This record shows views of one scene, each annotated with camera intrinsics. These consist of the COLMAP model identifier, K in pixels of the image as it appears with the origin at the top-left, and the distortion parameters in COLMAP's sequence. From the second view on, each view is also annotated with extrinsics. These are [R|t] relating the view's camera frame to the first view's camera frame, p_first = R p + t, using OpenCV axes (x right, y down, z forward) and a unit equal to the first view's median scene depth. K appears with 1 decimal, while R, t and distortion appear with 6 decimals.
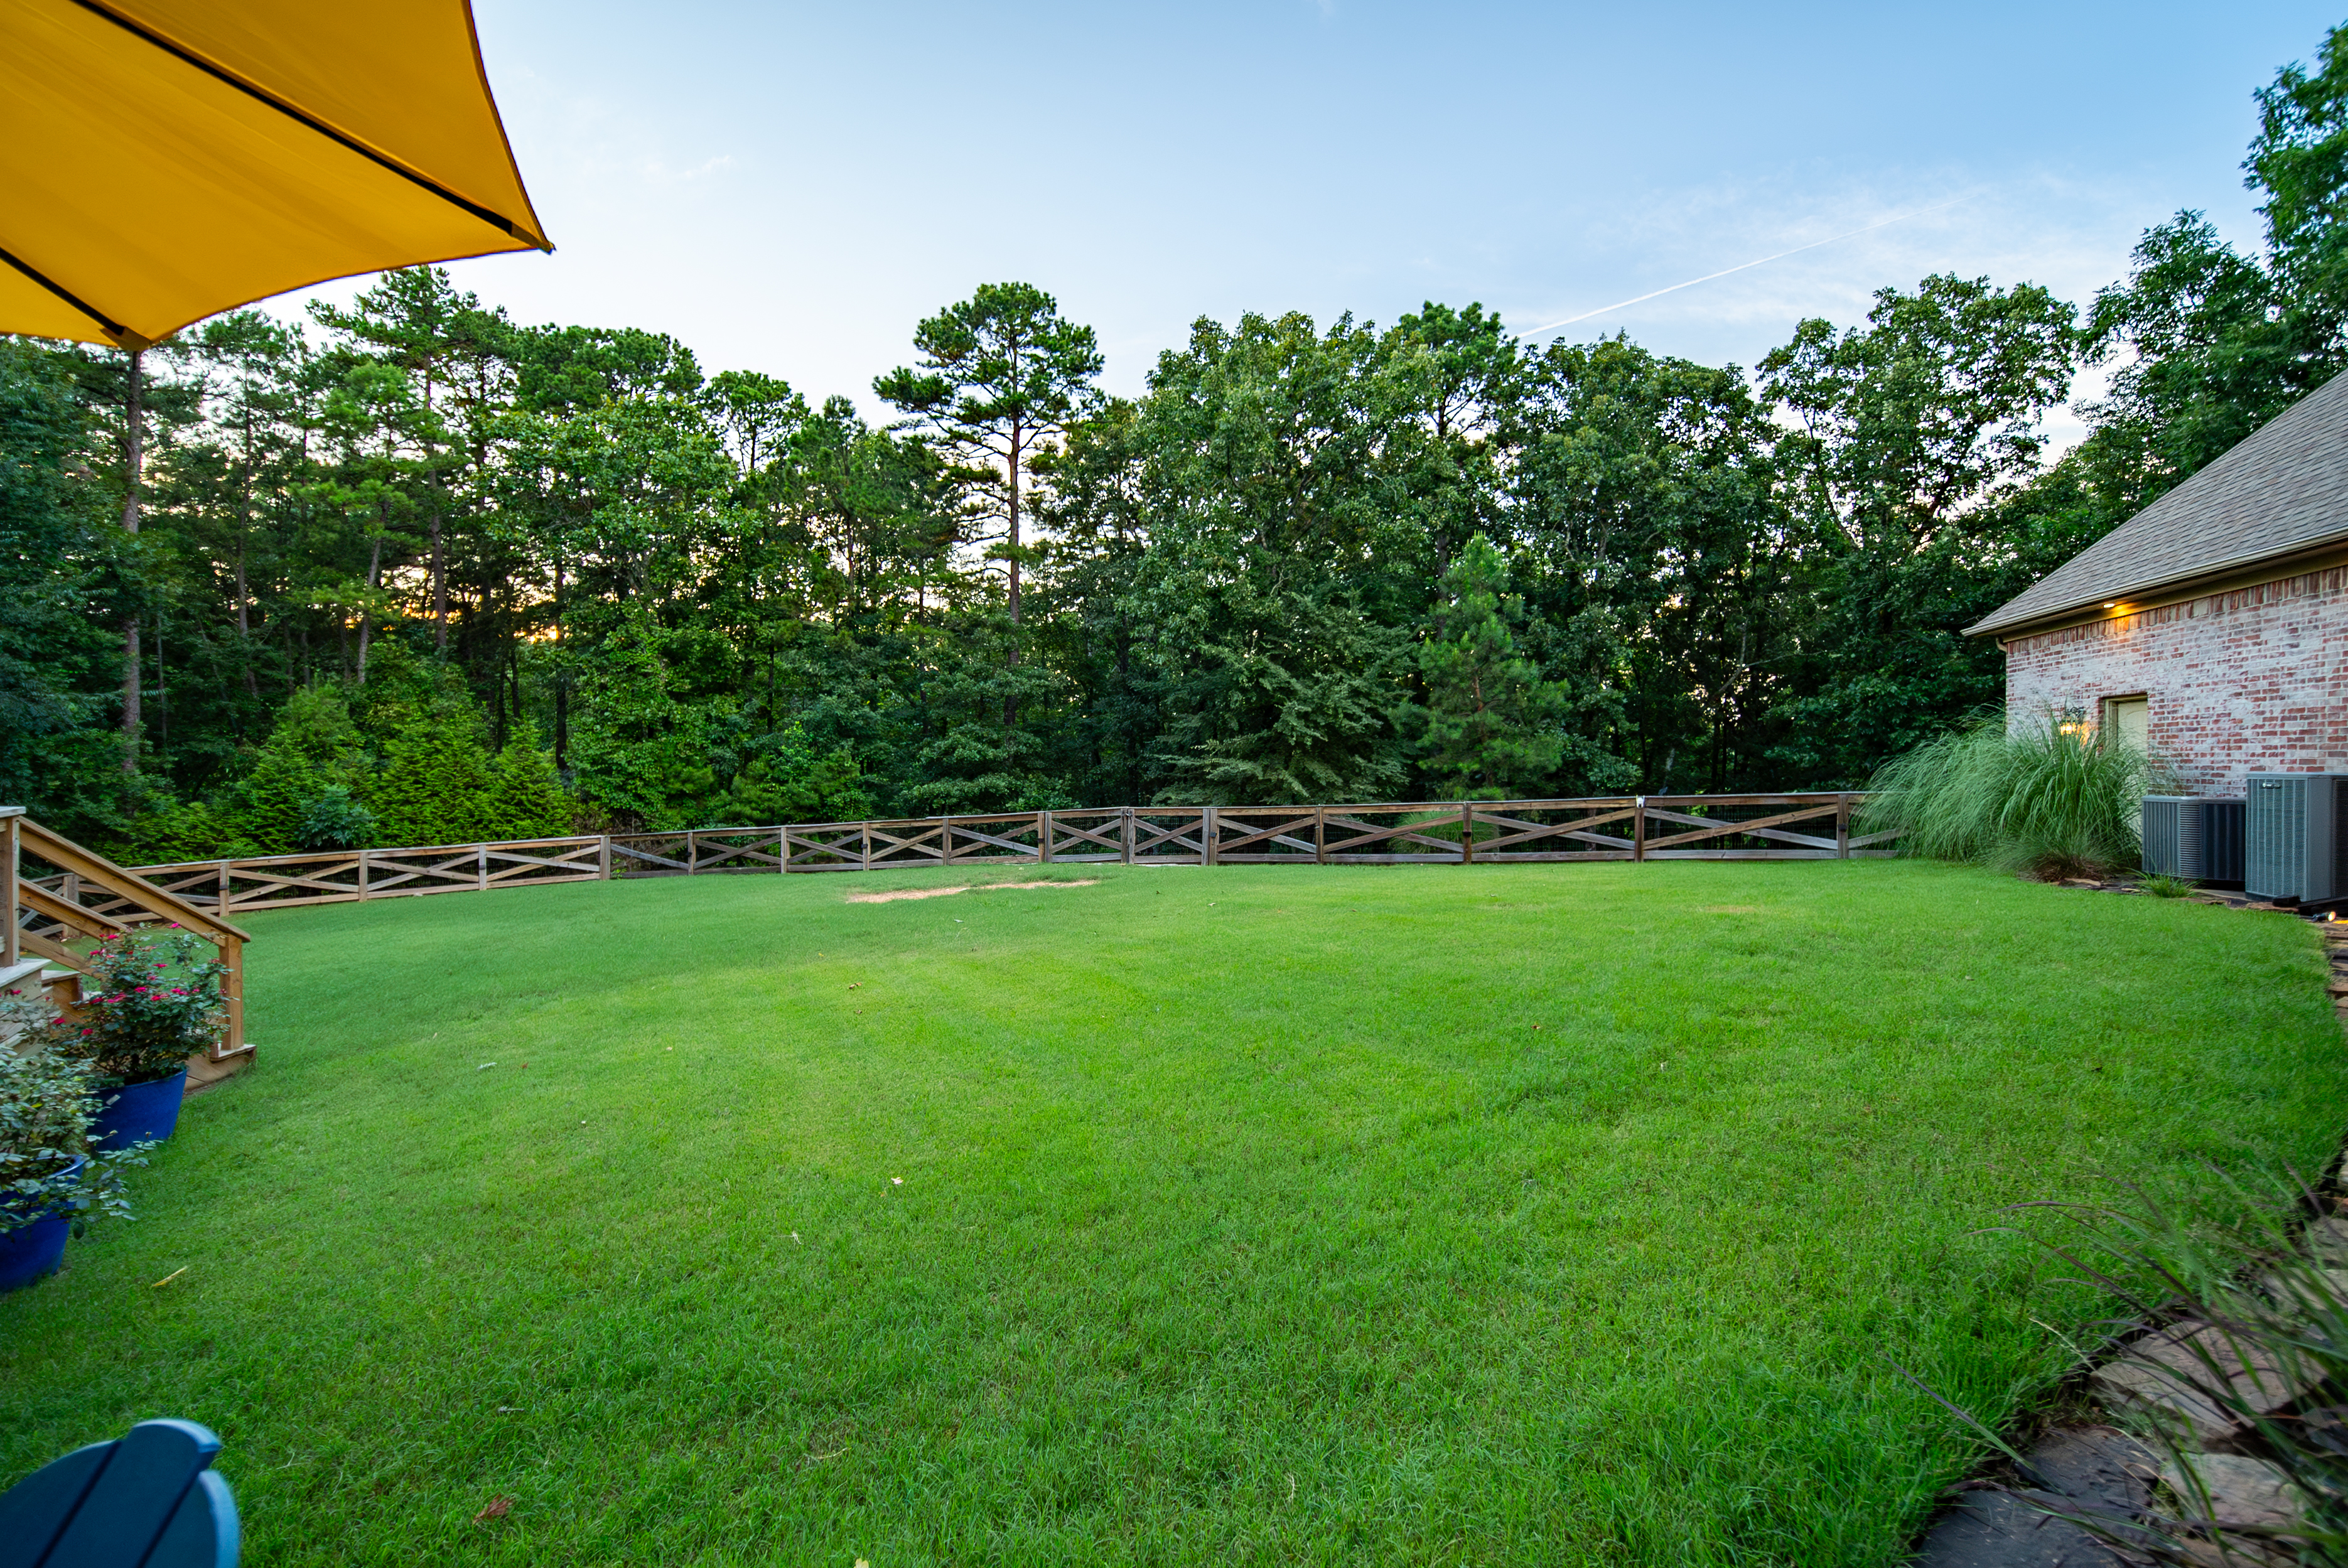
lens RADIAL K [[973.7, 0, 1179.1], [0, 973.7, 742.9], [0, 0, 1]] dist [-0.000718, -0.000218]
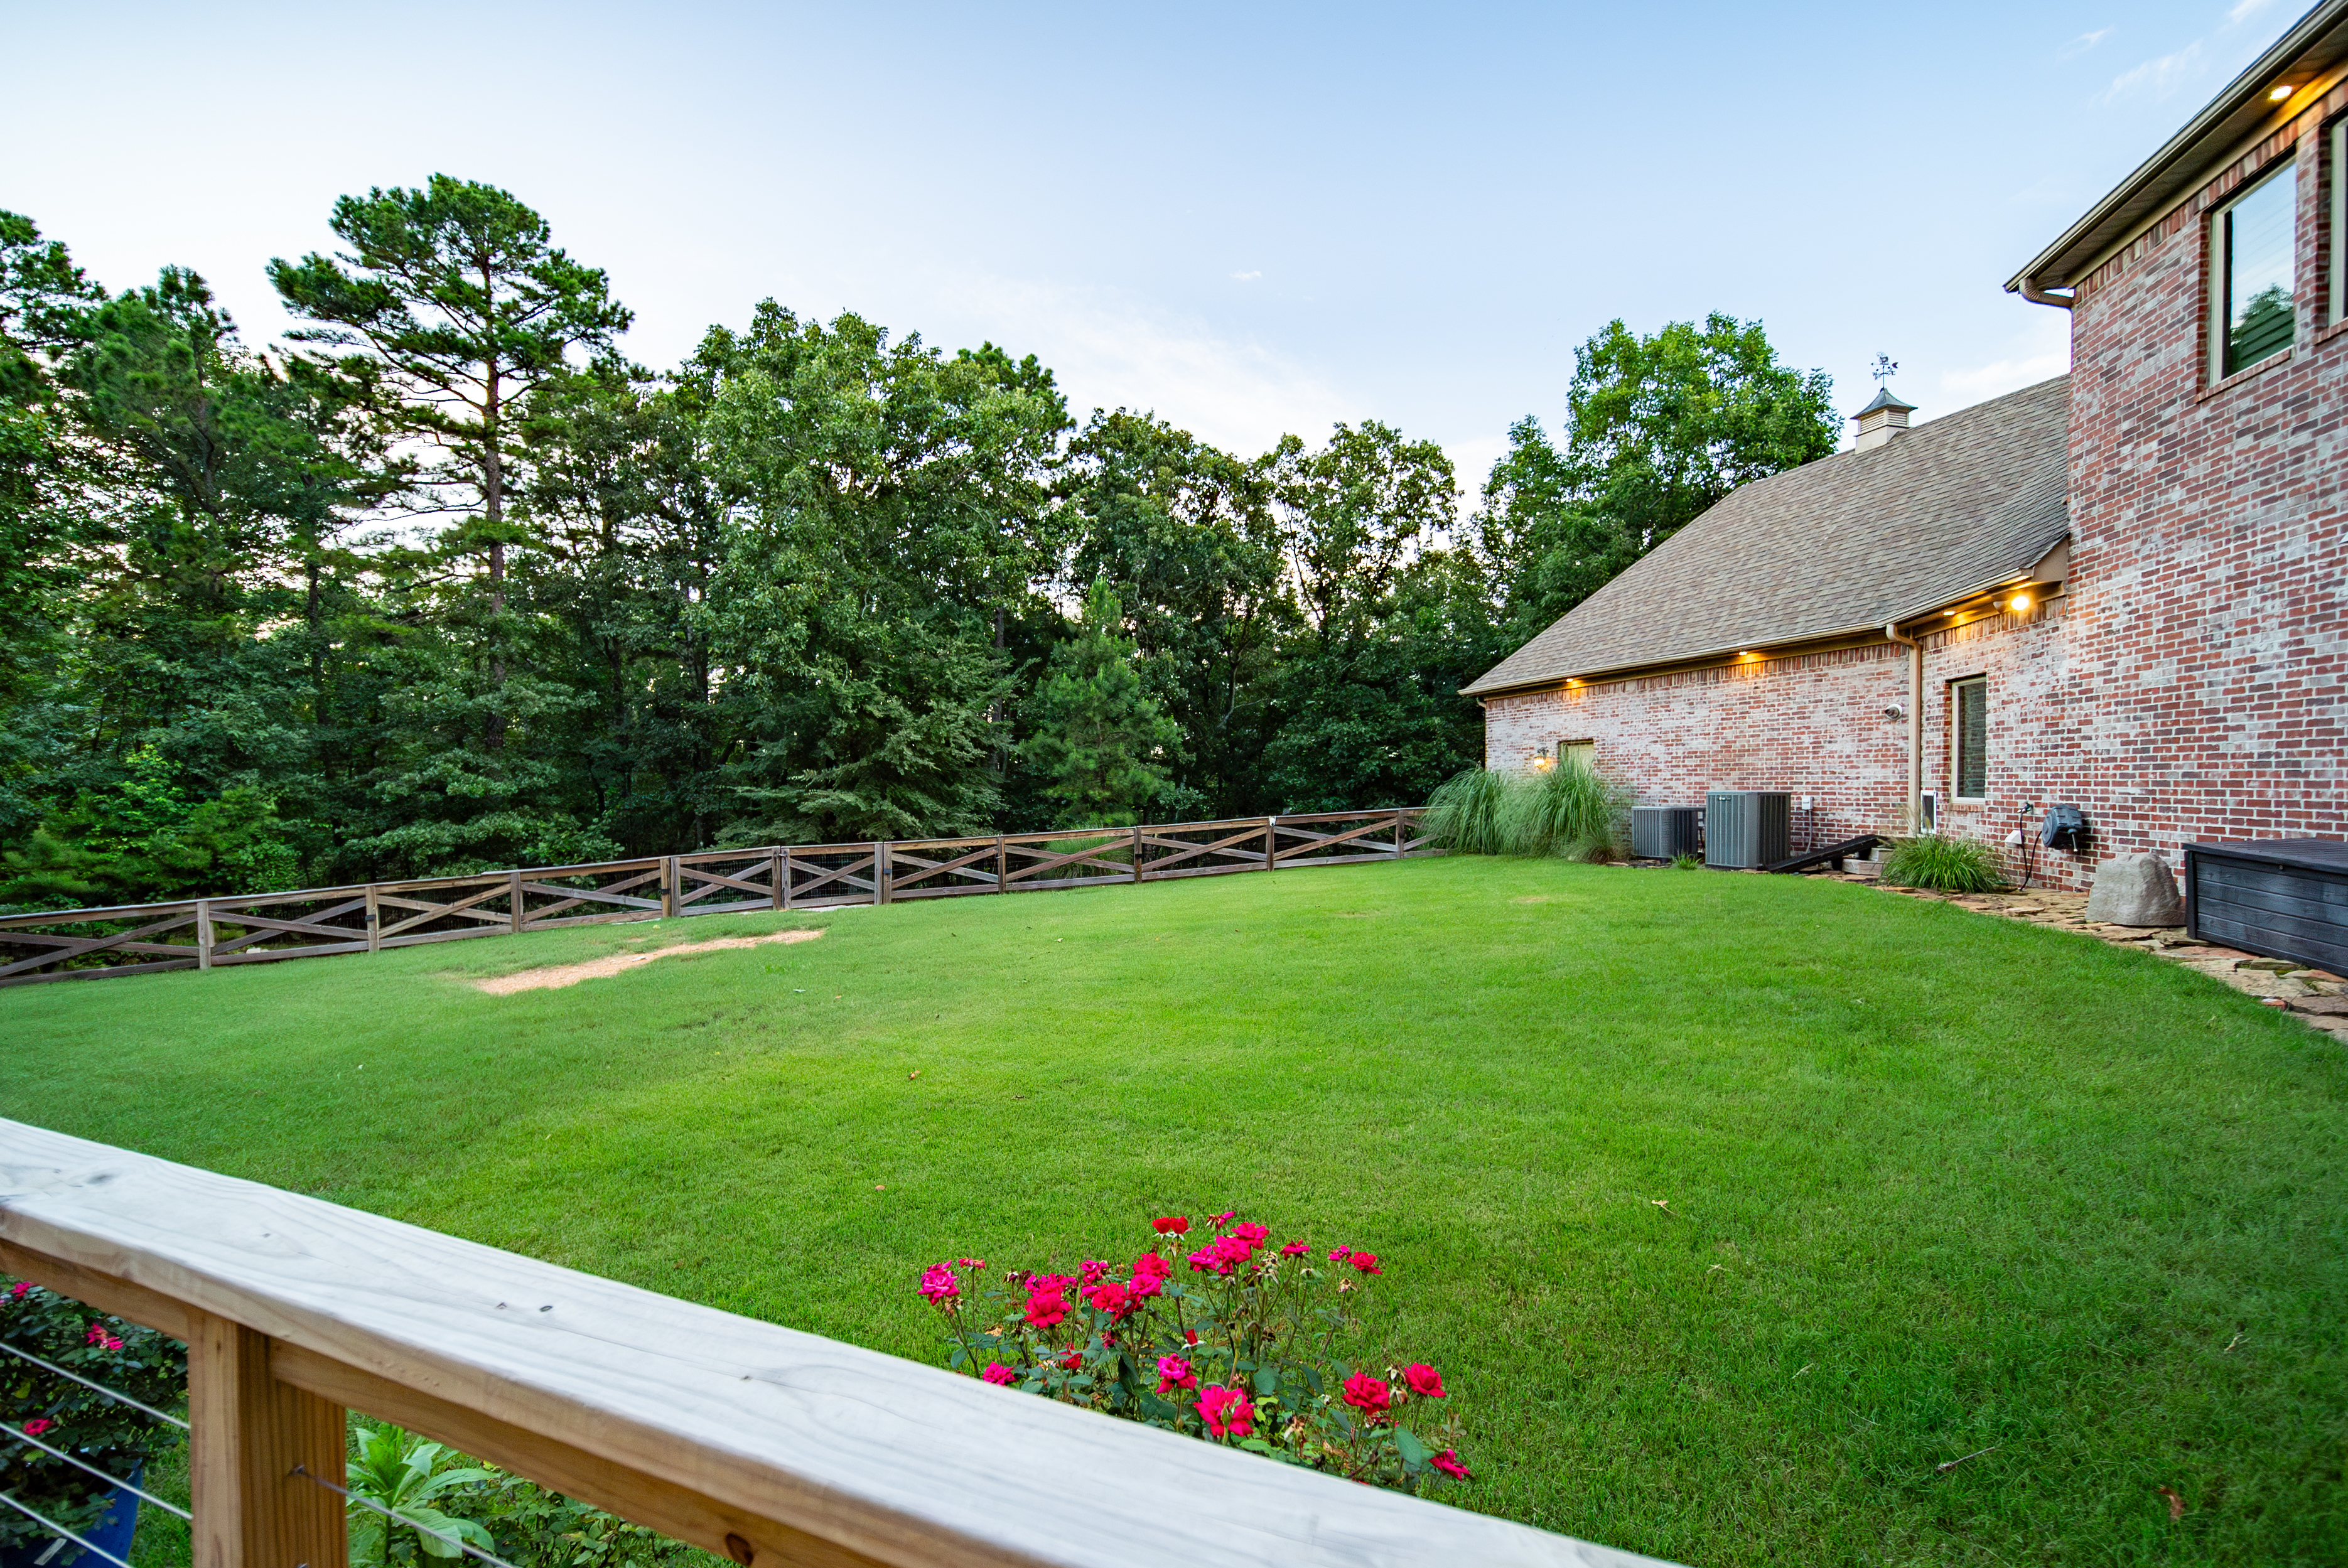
lens RADIAL K [[946.0, 0, 1163.9], [0, 946.0, 796.4], [0, 0, 1]] dist [-0.001950, -0.000445]
pose [[0.827730, -0.020148, 0.560765, -0.196857], [0.003279, 0.999512, 0.031072, -0.004679], [-0.561117, -0.023880, 0.827392, 0.070203]]
